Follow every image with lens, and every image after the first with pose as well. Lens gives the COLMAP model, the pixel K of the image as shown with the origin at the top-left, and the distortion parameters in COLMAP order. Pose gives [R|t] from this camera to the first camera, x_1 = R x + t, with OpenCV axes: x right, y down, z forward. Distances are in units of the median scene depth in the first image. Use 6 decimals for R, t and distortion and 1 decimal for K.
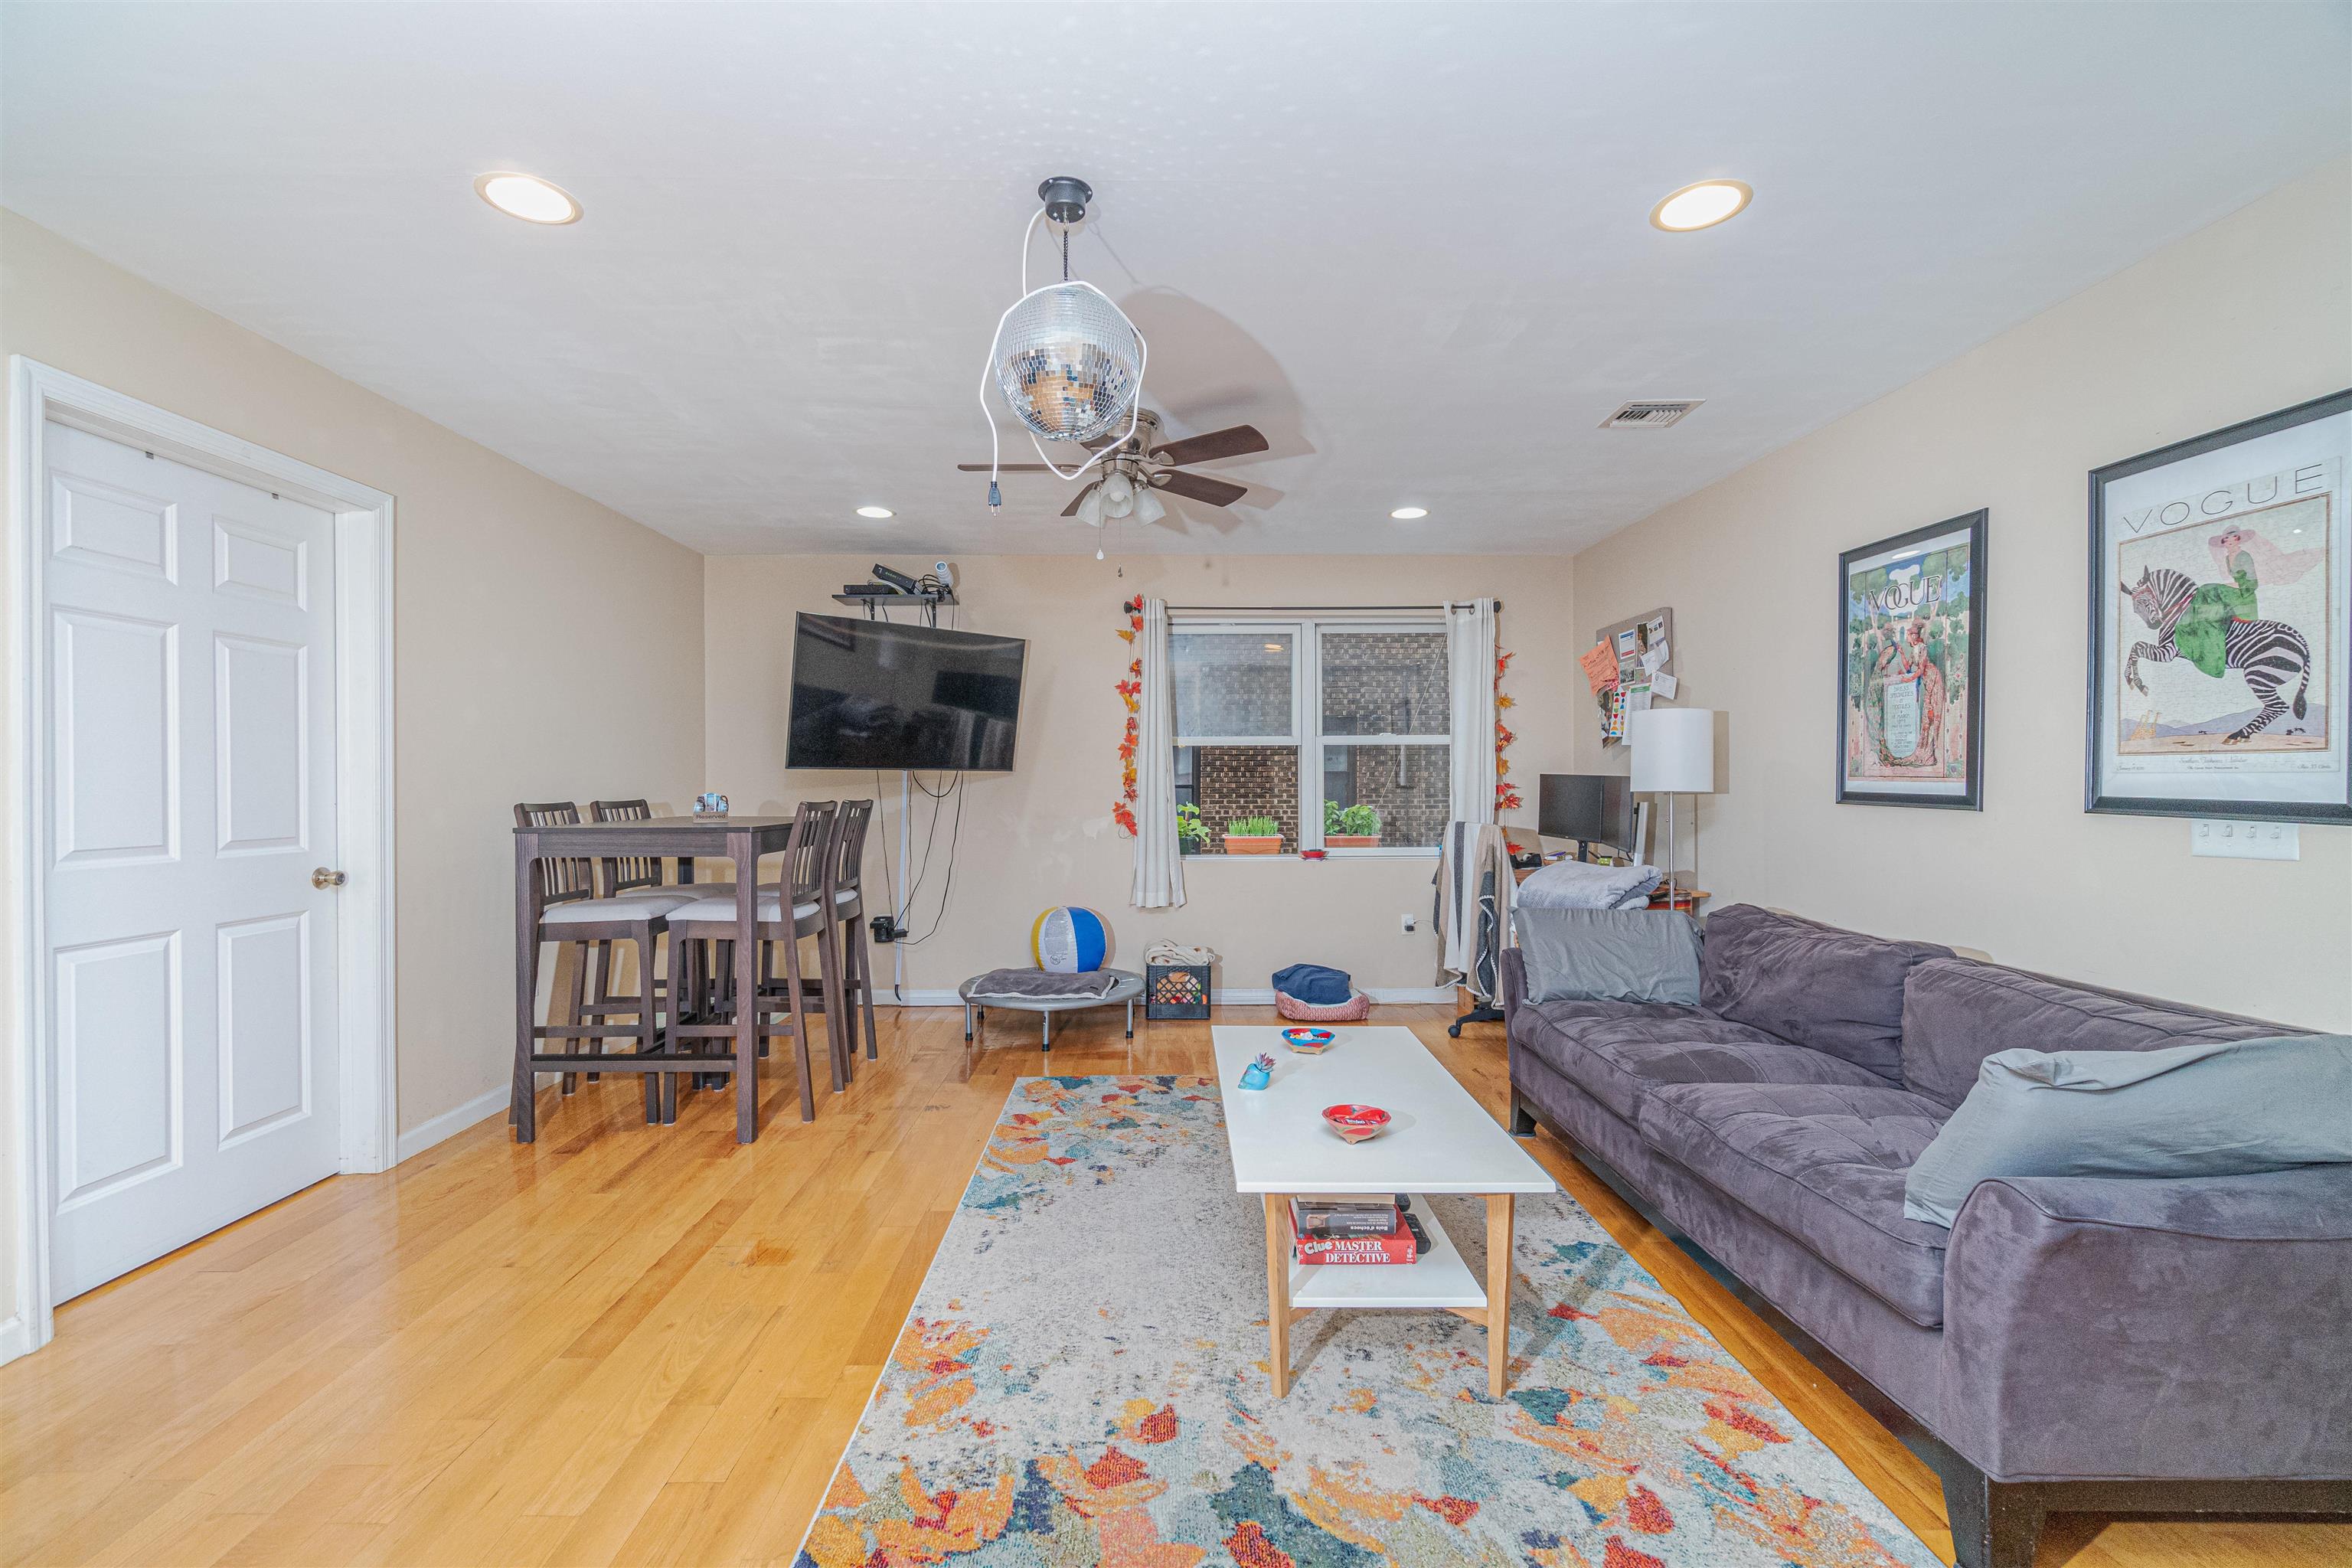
lens RADIAL K [[1002.9, 0, 1162.2], [0, 1002.9, 786.0], [0, 0, 1]] dist [-0.005781, 0.001330]
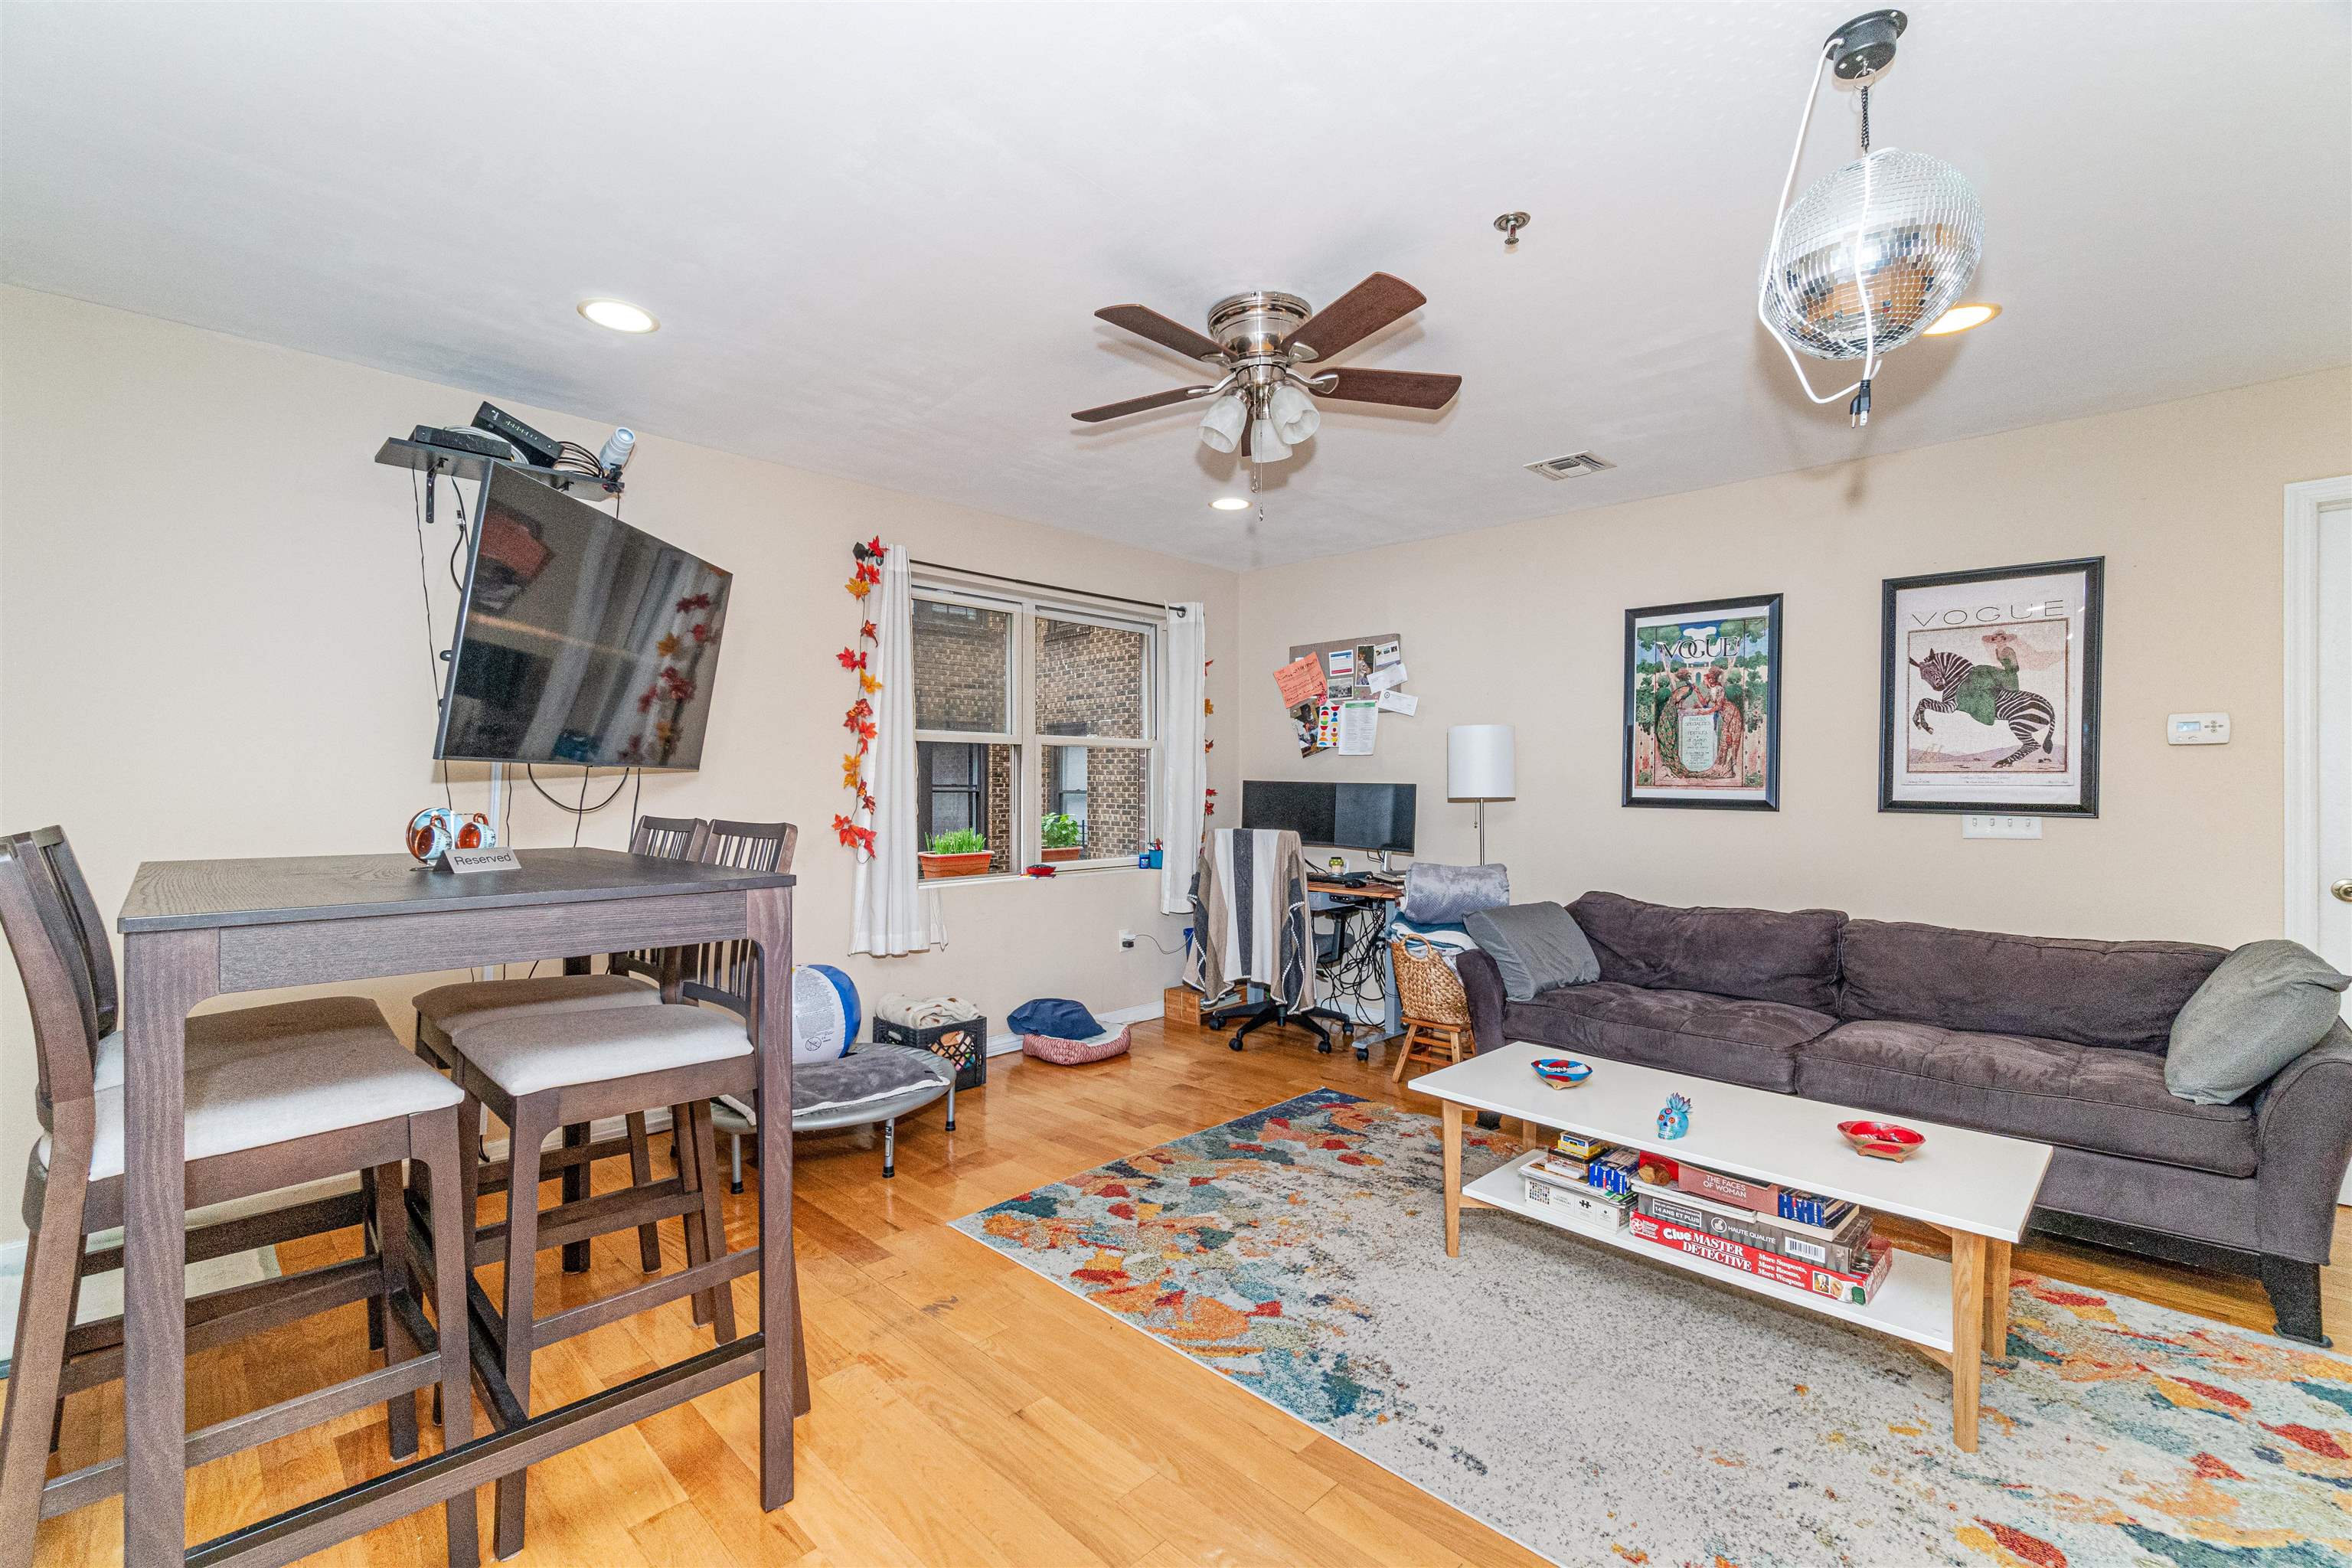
lens RADIAL K [[1002.9, 0, 1162.2], [0, 1002.9, 784.0], [0, 0, 1]] dist [-0.005781, 0.001330]
pose [[0.714457, 0.005598, 0.699657, -0.715031], [-0.001284, 0.999977, -0.006689, -0.002292], [-0.699678, 0.003880, 0.714447, 0.573362]]
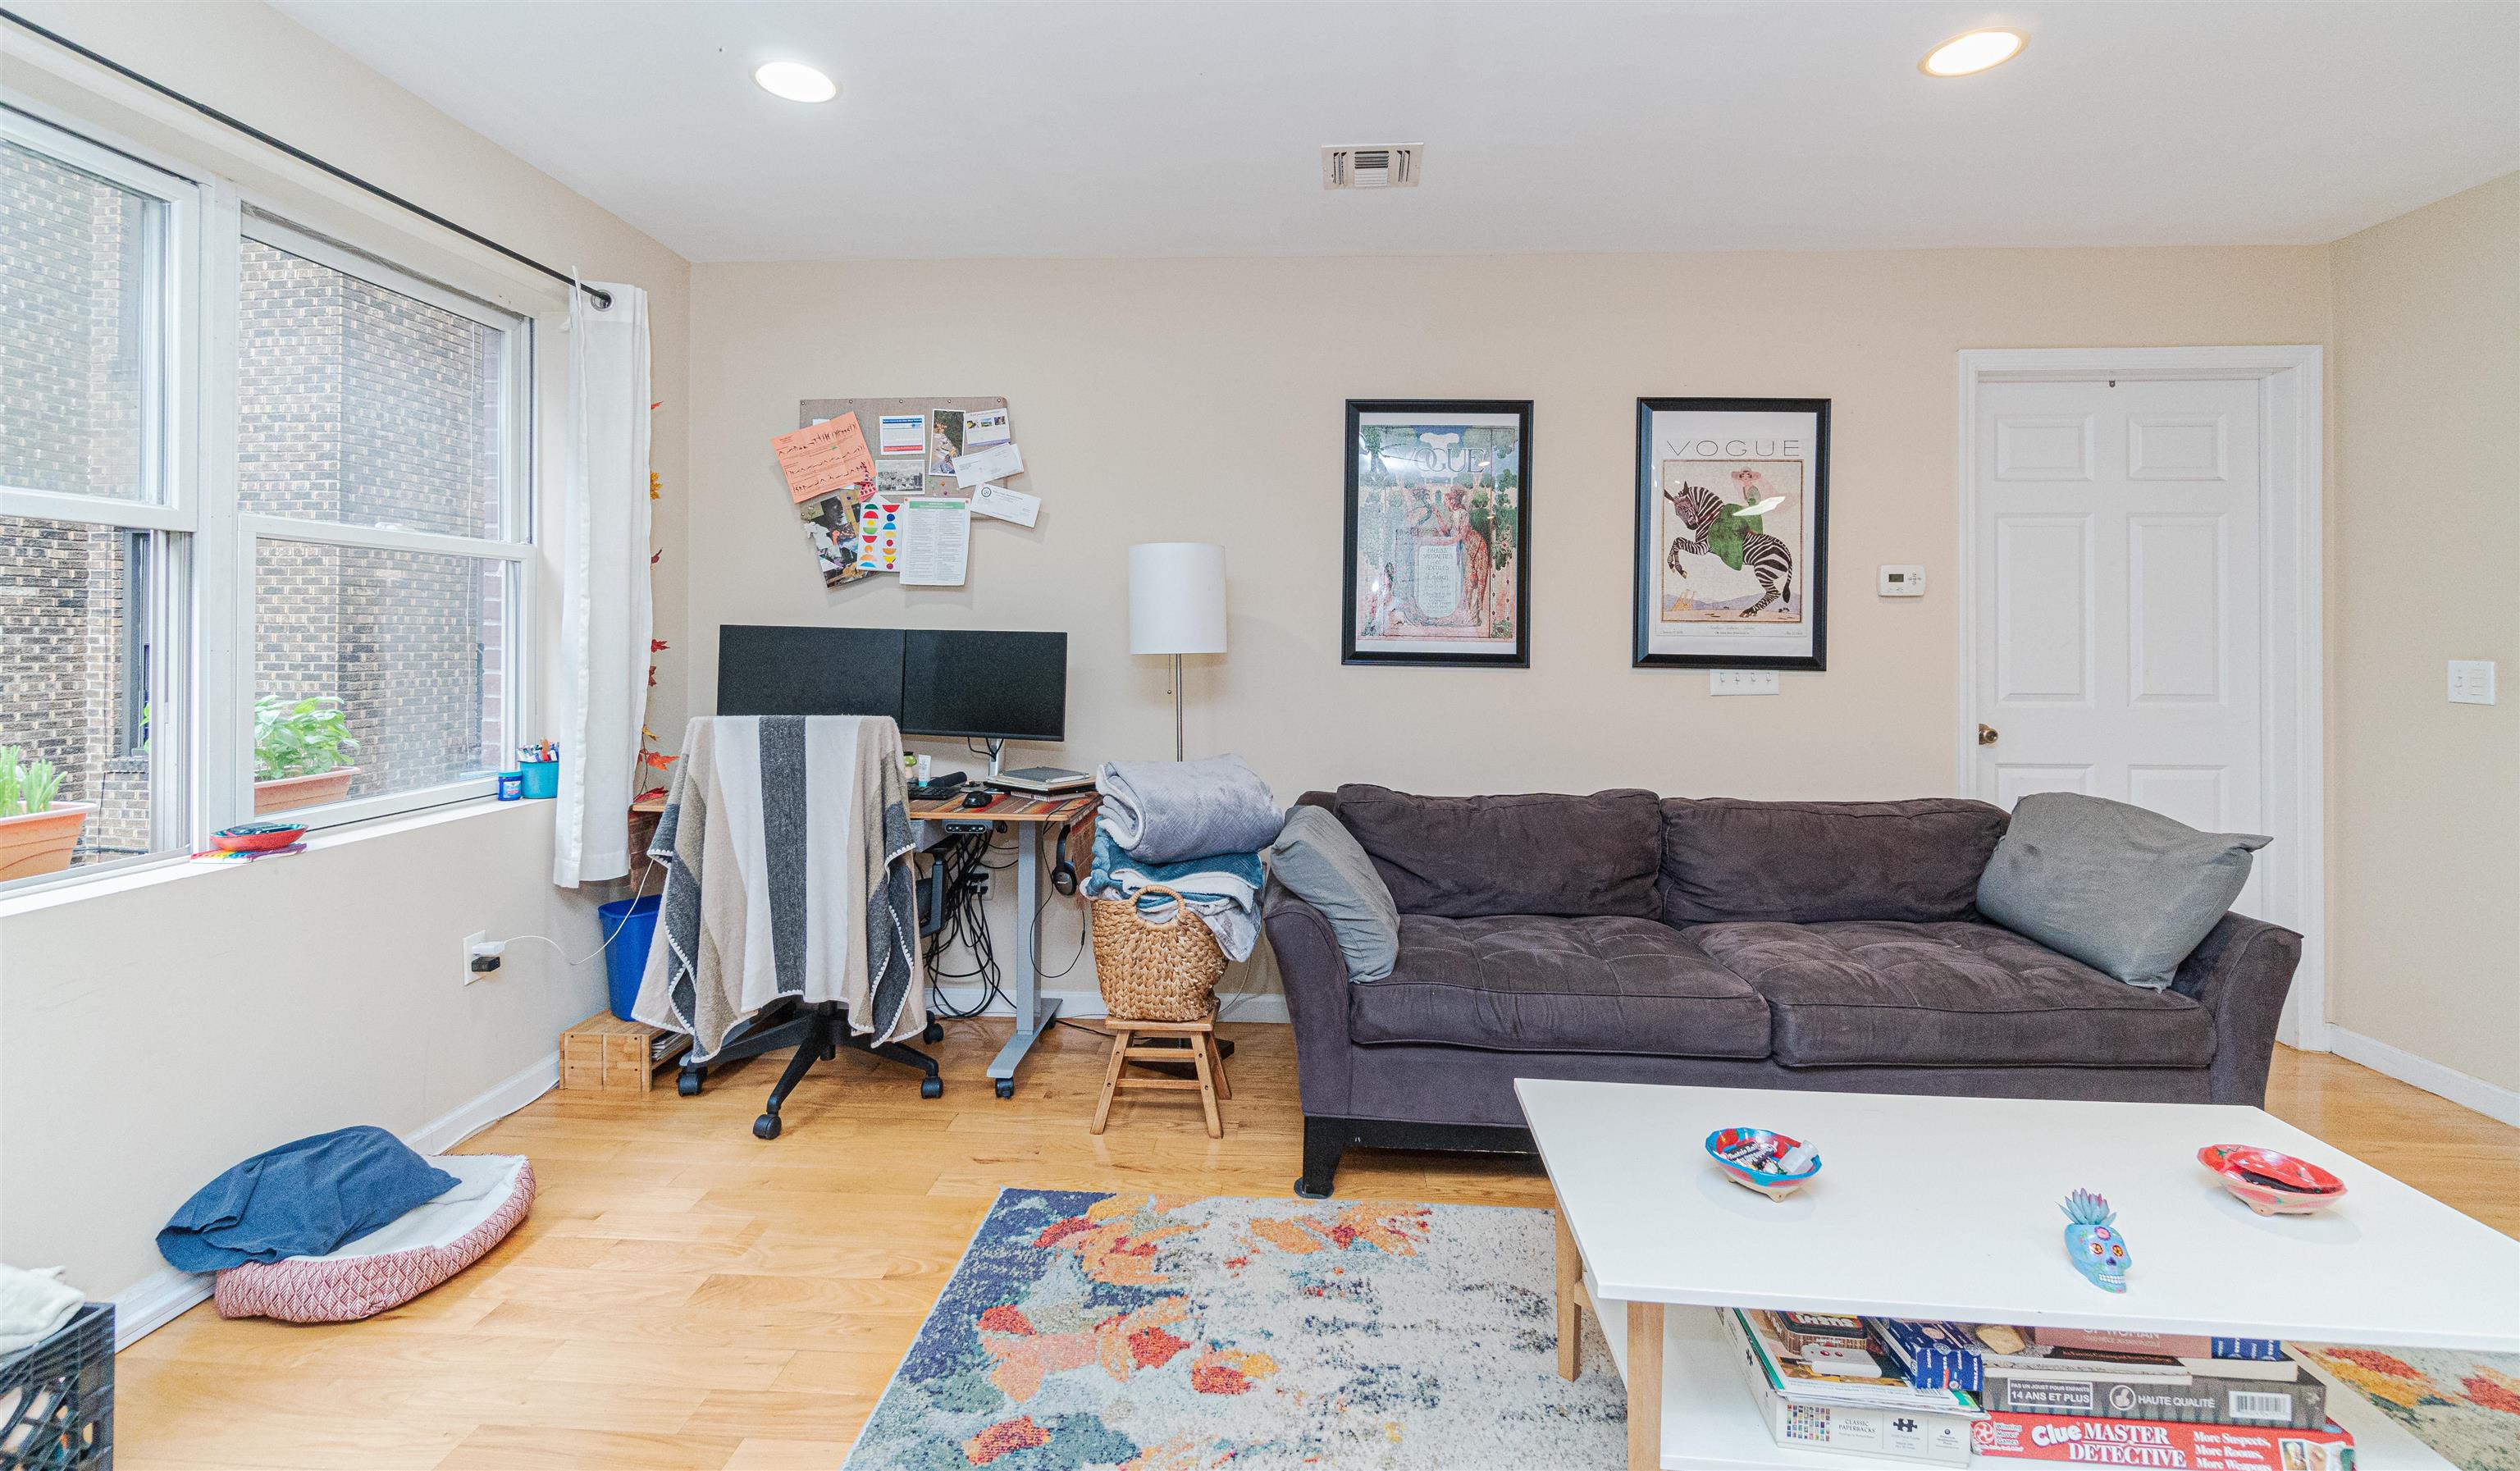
lens RADIAL K [[1077.9, 0, 1243.3], [0, 1077.9, 627.3], [0, 0, 1]] dist [-0.004531, 0.000167]
pose [[0.072858, 0.009202, 0.997300, -0.389716], [-0.000496, 0.999958, -0.009190, -0.008724], [-0.997342, 0.000175, 0.072860, 1.162555]]
